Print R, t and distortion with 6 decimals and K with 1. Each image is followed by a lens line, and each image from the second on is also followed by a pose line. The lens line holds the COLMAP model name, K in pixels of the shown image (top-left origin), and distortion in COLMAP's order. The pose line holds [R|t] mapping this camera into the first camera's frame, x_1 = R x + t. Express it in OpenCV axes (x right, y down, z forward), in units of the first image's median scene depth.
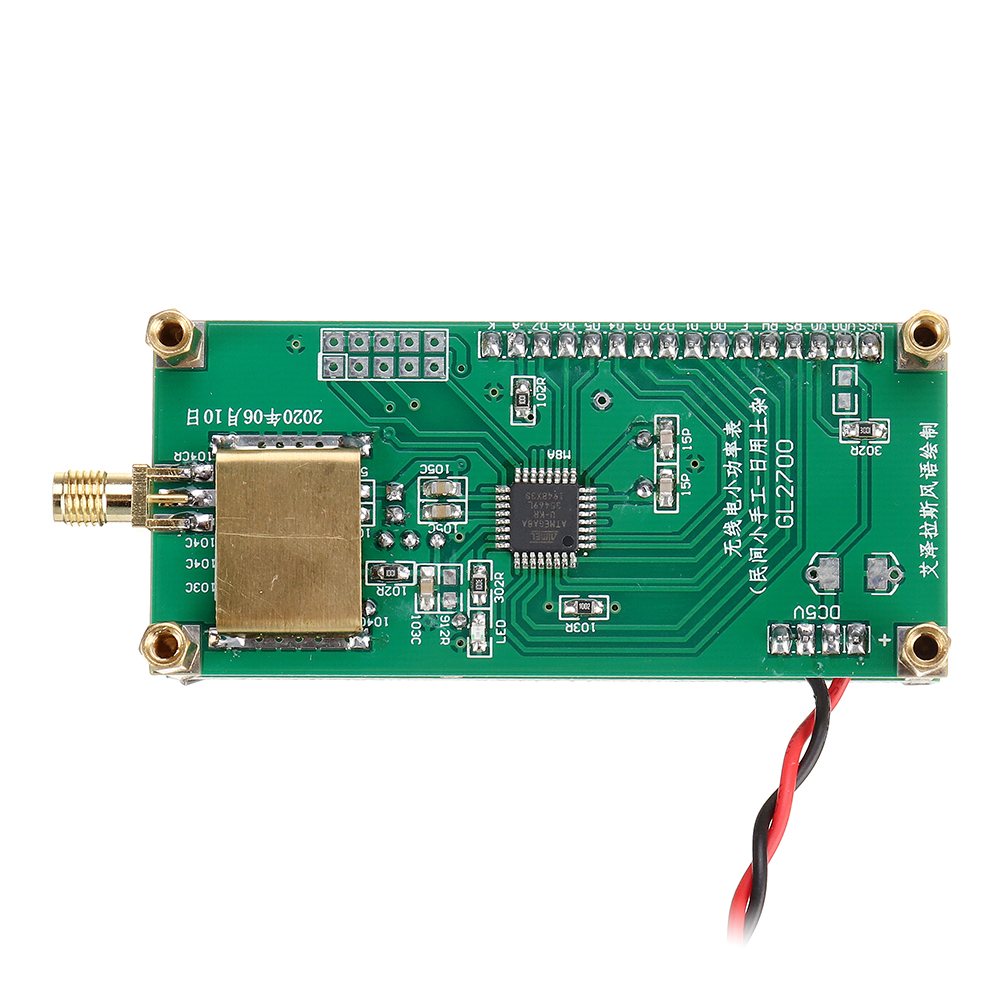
lens RADIAL K [[4803.4, 0, 503.5], [0, 4803.4, 499.7], [0, 0, 1]] dist [0.356410, 0.000000]
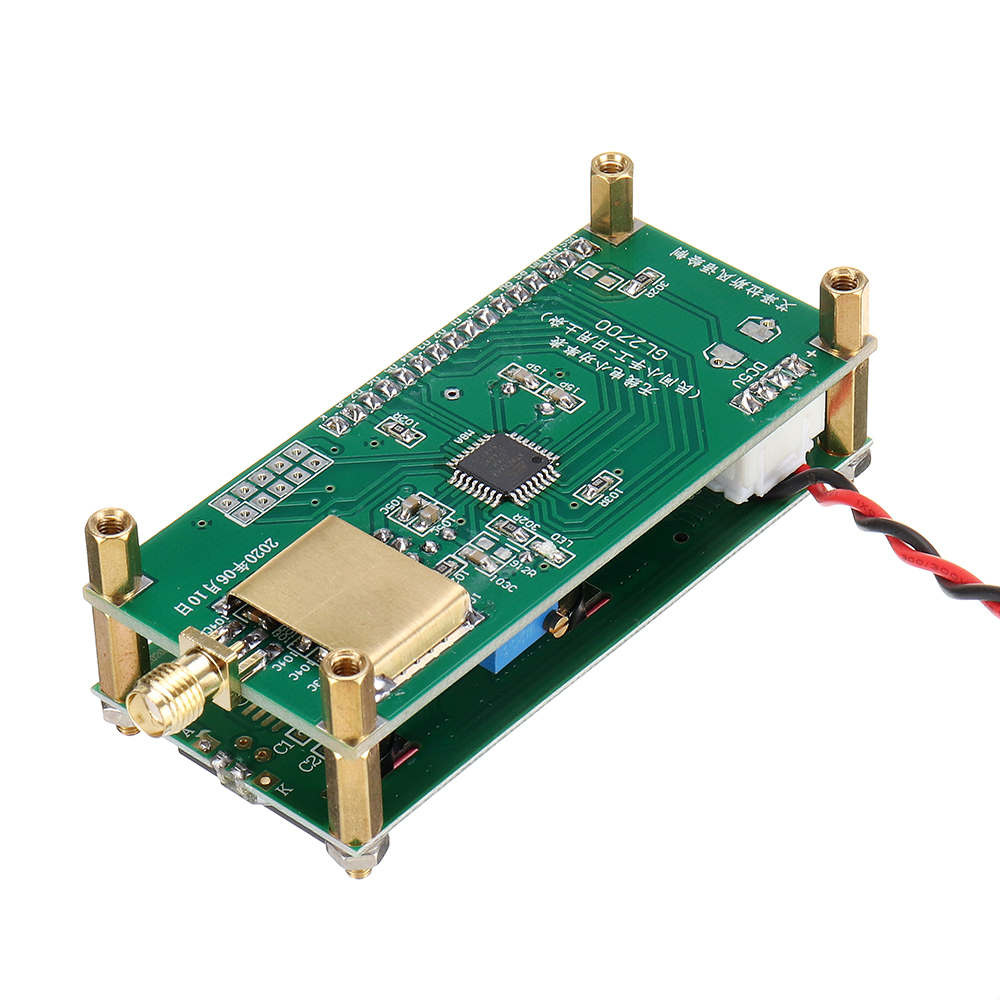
lens RADIAL K [[4803.4, 0, 494.8], [0, 4803.4, 501.0], [0, 0, 1]] dist [0.356410, 0.000000]
pose [[0.656276, -0.498412, 0.566470, -0.557611], [0.752943, 0.481140, -0.448978, 0.450875], [-0.048775, 0.721173, 0.691036, 0.318603]]
